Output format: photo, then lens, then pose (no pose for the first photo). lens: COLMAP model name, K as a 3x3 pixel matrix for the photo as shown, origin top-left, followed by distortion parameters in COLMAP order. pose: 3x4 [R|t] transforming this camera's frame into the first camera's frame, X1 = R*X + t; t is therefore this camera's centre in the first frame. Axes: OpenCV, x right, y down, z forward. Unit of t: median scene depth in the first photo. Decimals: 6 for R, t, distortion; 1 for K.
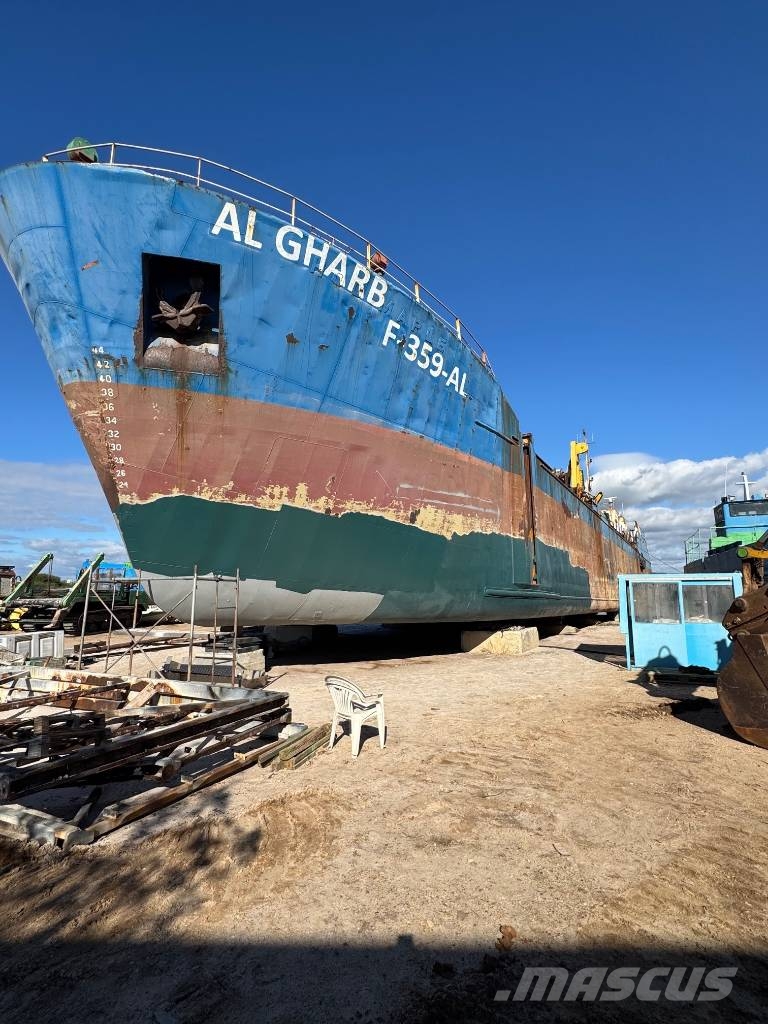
lens RADIAL K [[418.1, 0, 385.9], [0, 418.1, 486.1], [0, 0, 1]] dist [-0.001168, 0.000029]
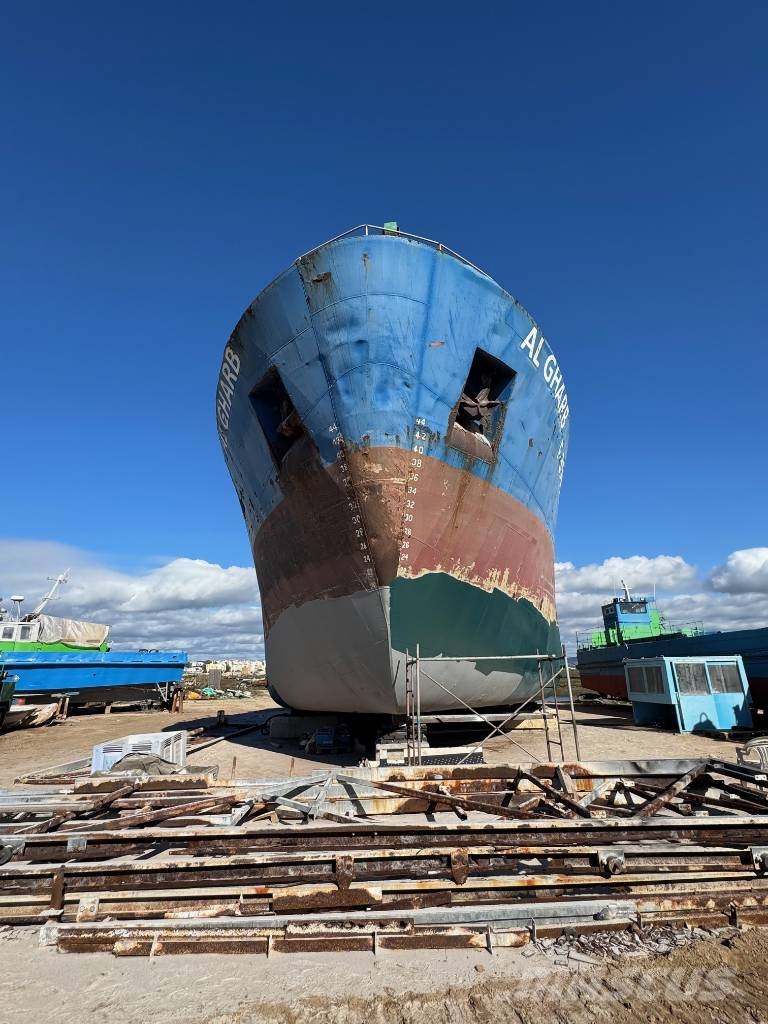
lens RADIAL K [[410.5, 0, 384.0], [0, 410.5, 512.0], [0, 0, 1]] dist [-0.001522, -0.000068]
pose [[0.920150, 0.131827, 0.368708, -1.036124], [-0.078258, 0.984540, -0.156707, 0.046376], [-0.383665, 0.115340, 0.916241, 0.148089]]
